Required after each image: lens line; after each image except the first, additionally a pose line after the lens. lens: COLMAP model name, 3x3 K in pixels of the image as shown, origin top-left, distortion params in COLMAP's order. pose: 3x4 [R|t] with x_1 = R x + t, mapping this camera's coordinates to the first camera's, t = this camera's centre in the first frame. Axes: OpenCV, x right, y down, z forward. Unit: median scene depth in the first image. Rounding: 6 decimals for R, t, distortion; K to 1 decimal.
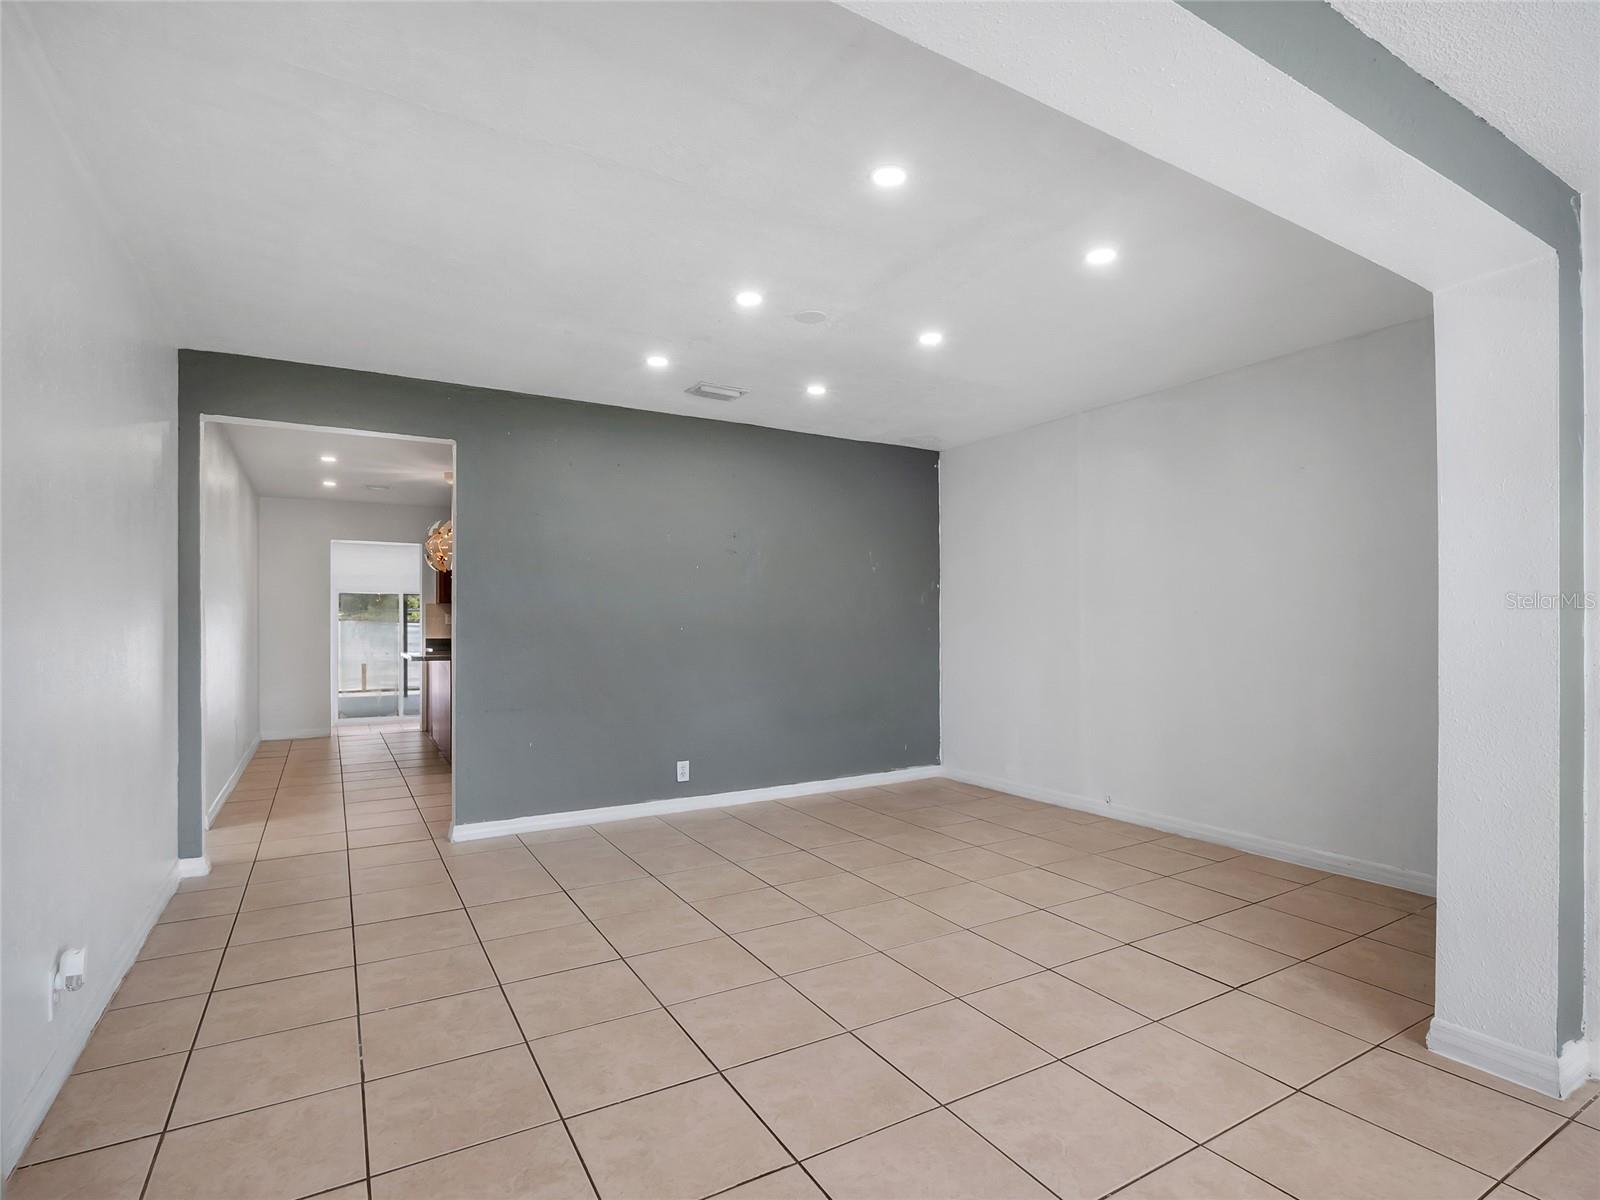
lens RADIAL K [[792.7, 0, 796.7], [0, 792.7, 606.9], [0, 0, 1]] dist [-0.016079, 0.001175]
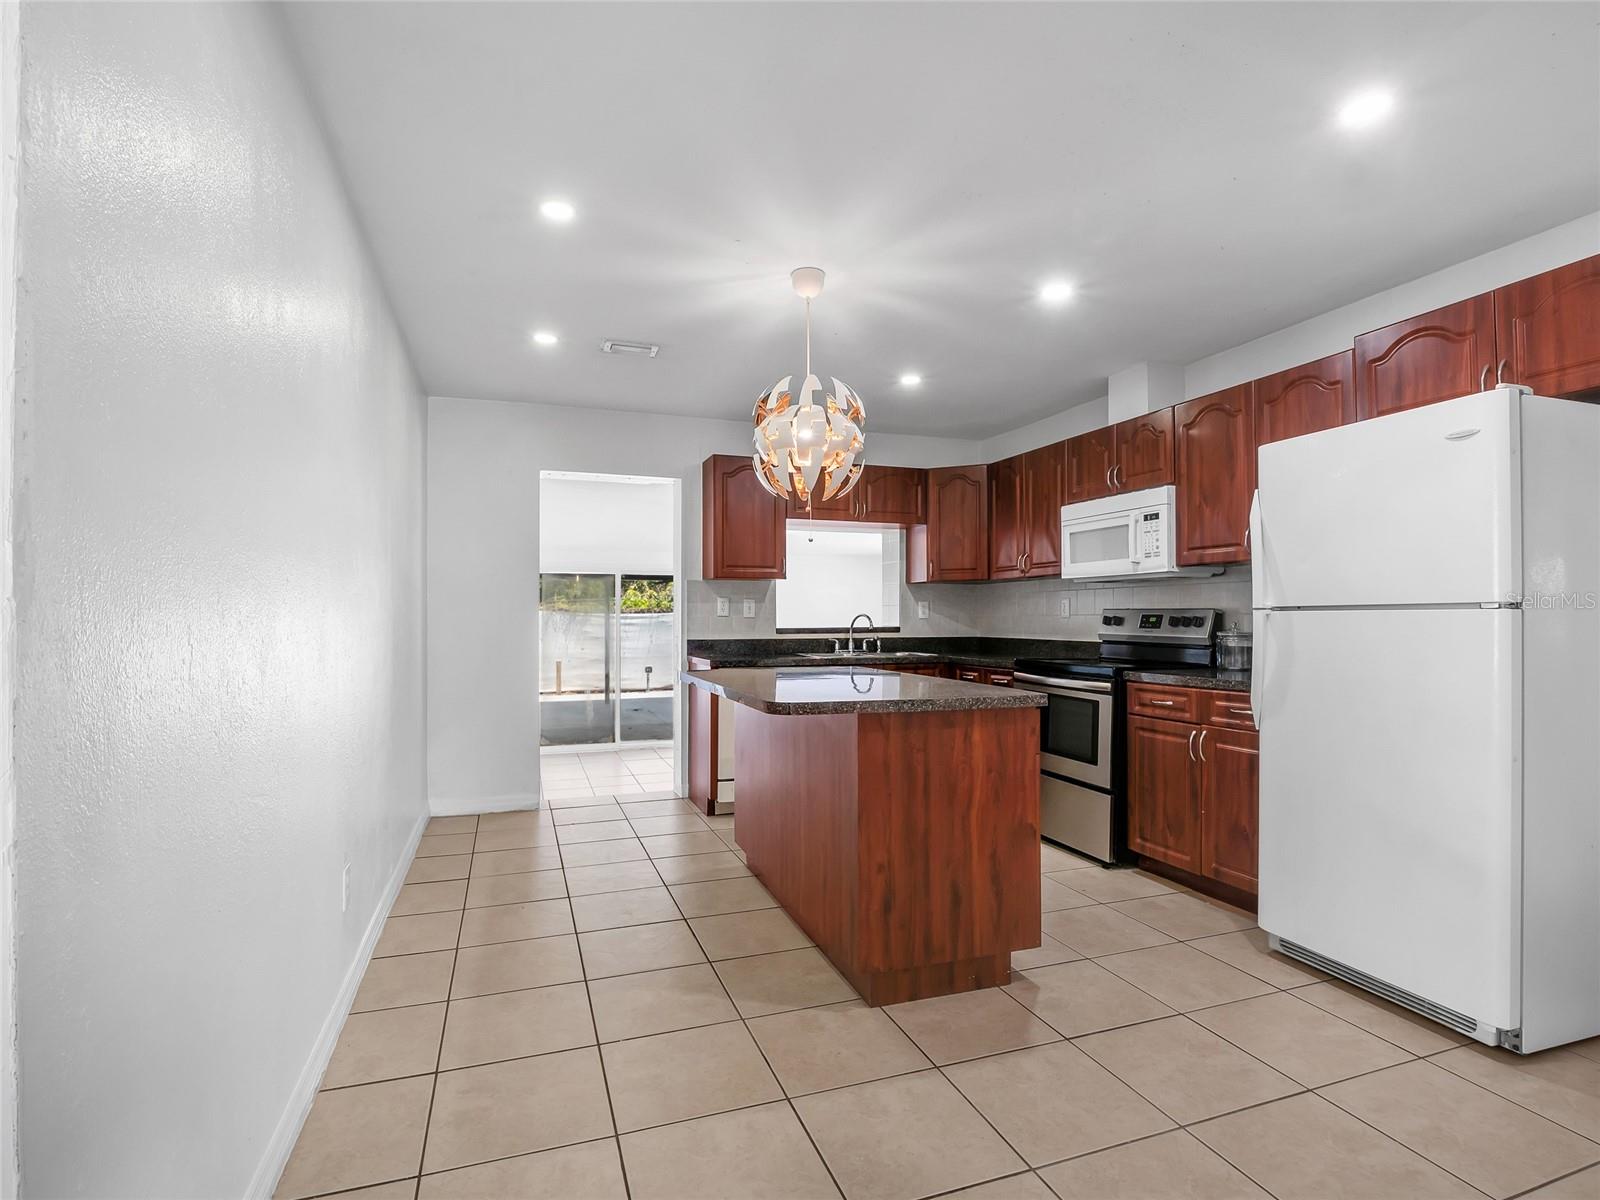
lens RADIAL K [[792.7, 0, 797.7], [0, 792.7, 599.5], [0, 0, 1]] dist [-0.016079, 0.001175]
pose [[0.981728, 0.001101, -0.190285, -0.204029], [-0.001134, 0.999999, -0.000066, 0.007627], [0.190285, 0.000281, 0.981729, 0.322686]]
